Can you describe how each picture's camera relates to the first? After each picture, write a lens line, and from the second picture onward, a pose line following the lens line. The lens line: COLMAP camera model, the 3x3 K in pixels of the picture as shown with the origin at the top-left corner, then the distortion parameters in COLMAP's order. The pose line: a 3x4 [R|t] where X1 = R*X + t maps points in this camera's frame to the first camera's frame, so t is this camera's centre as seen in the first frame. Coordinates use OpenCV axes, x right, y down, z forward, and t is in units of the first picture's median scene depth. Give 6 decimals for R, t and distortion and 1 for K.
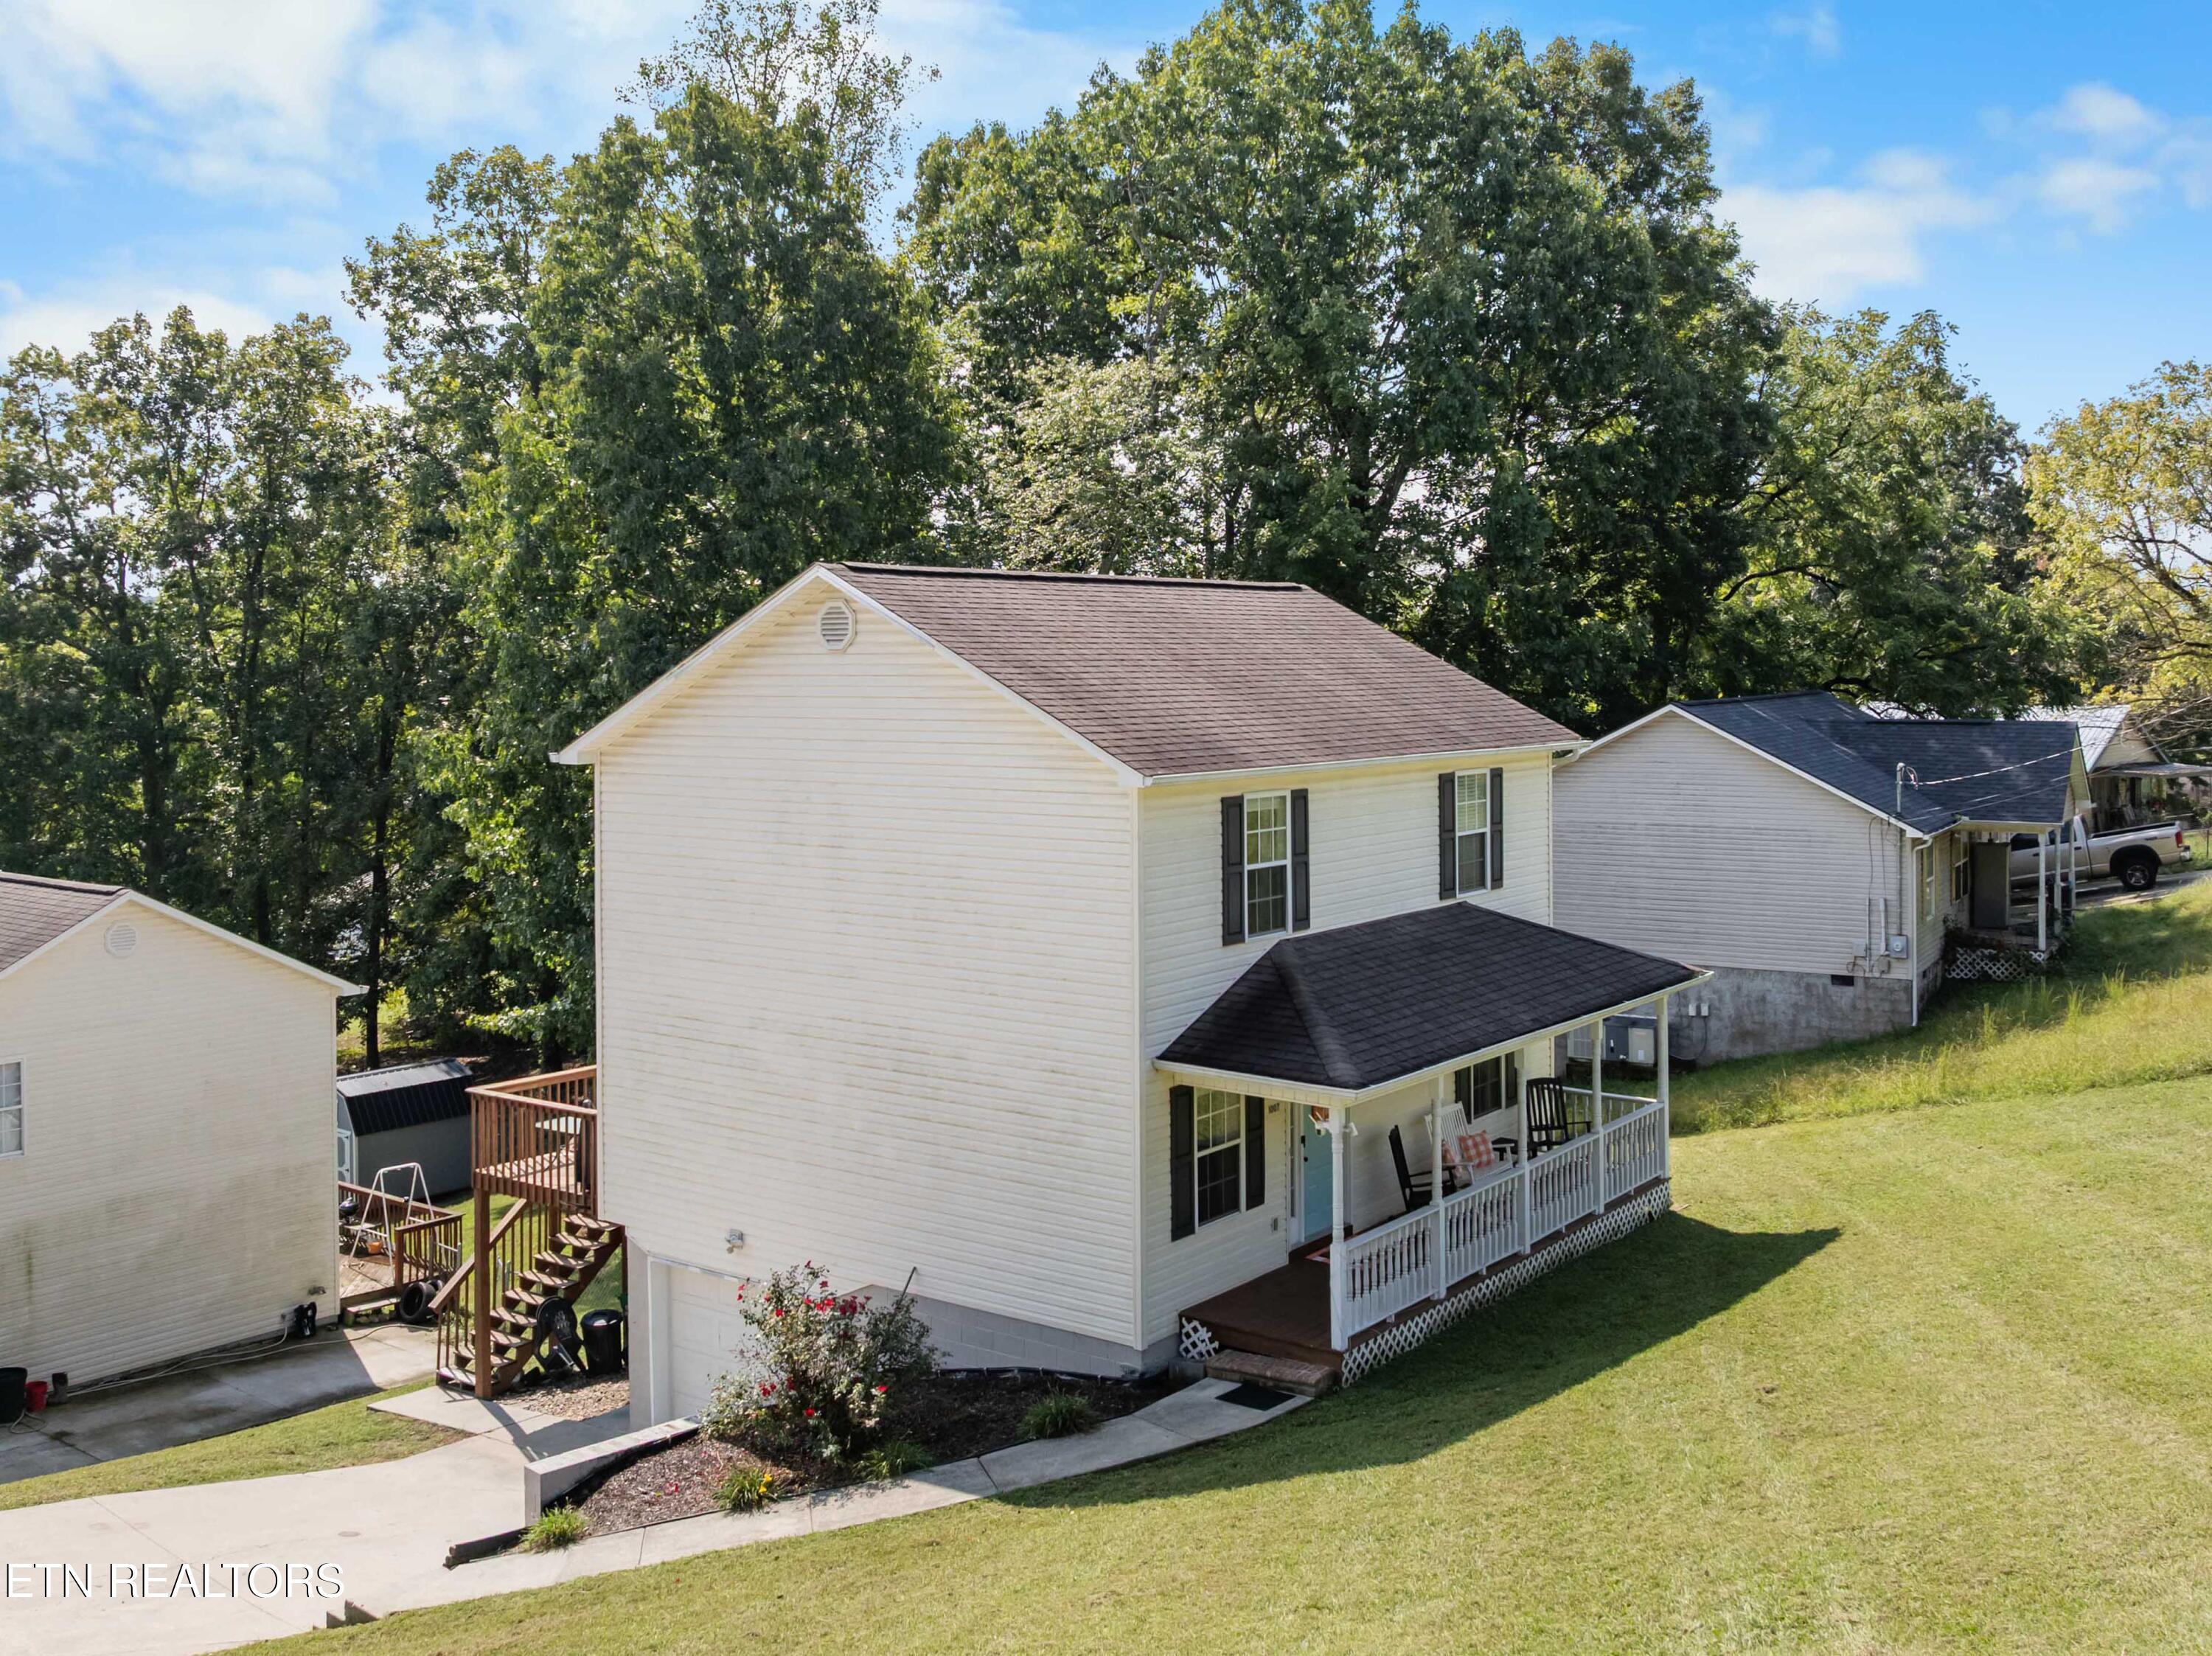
lens RADIAL K [[2061.8, 0, 1060.2], [0, 2061.8, 669.4], [0, 0, 1]] dist [0.008537, -0.111487]
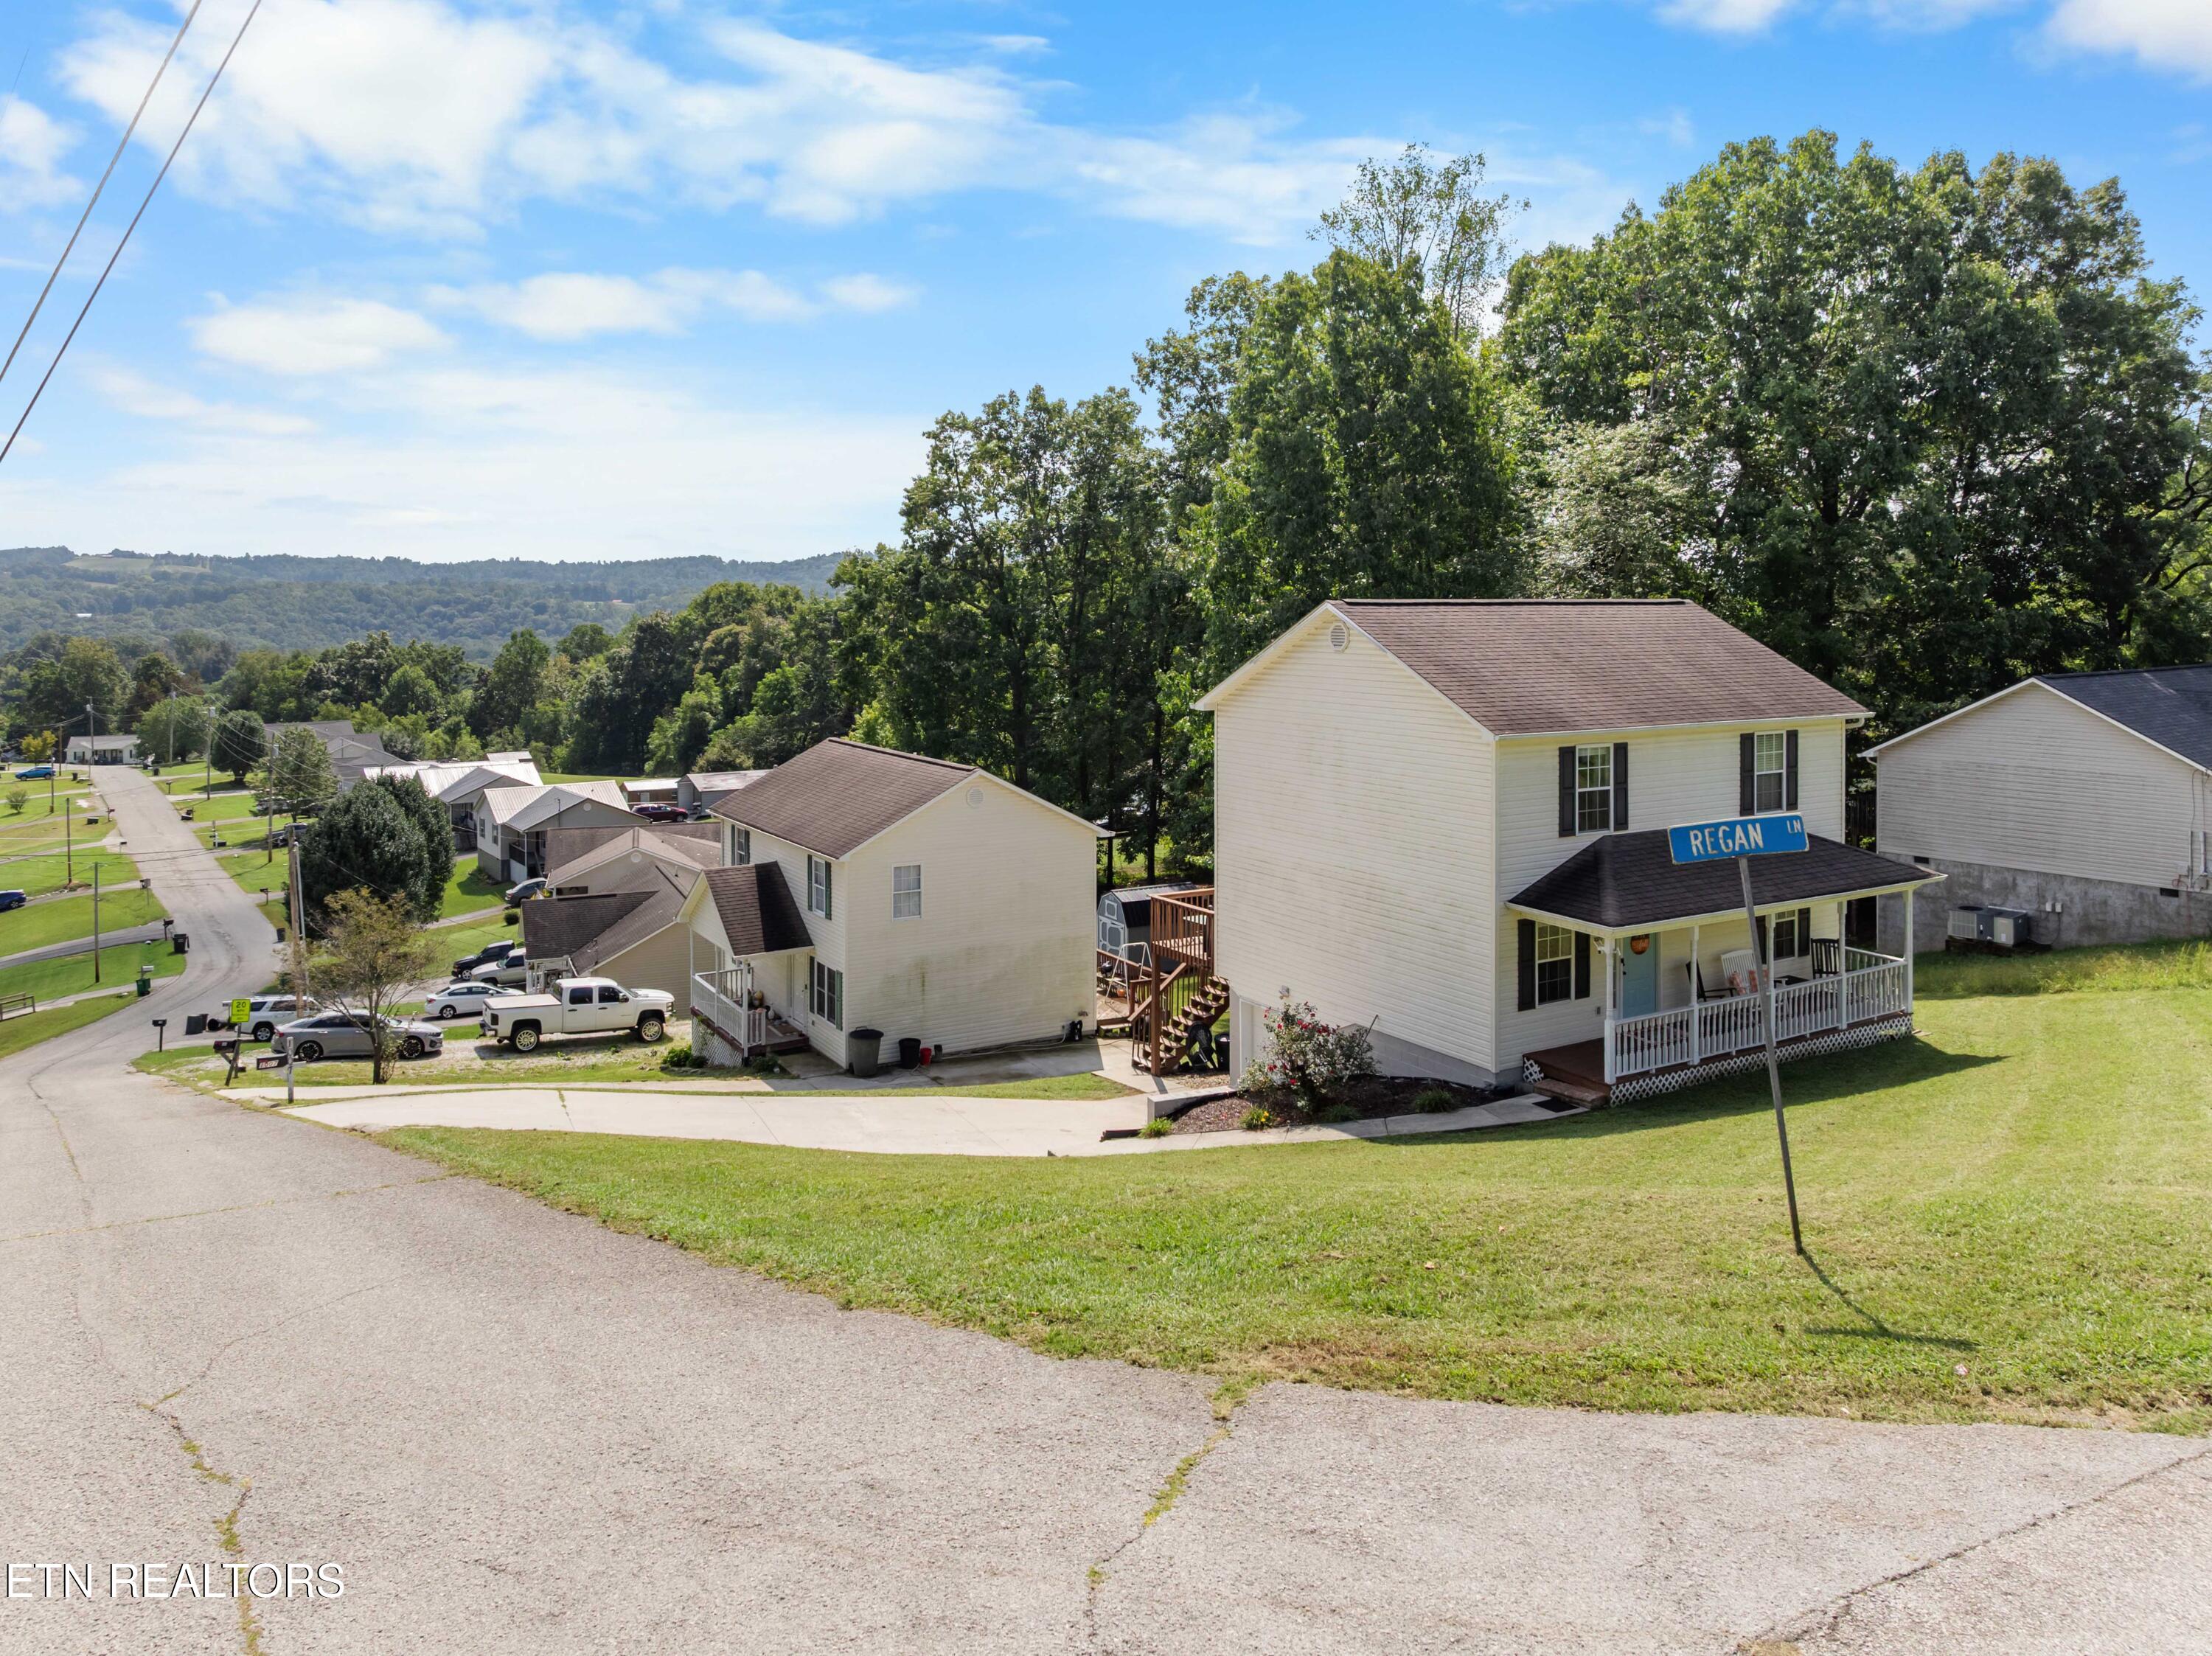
lens RADIAL K [[1569.7, 0, 1110.8], [0, 1569.7, 615.0], [0, 0, 1]] dist [-0.003681, -0.041454]
pose [[0.932193, 0.008807, -0.361855, 0.084851], [-0.006691, 0.999952, 0.007100, -0.021523], [0.361900, -0.004198, 0.932207, -0.127739]]
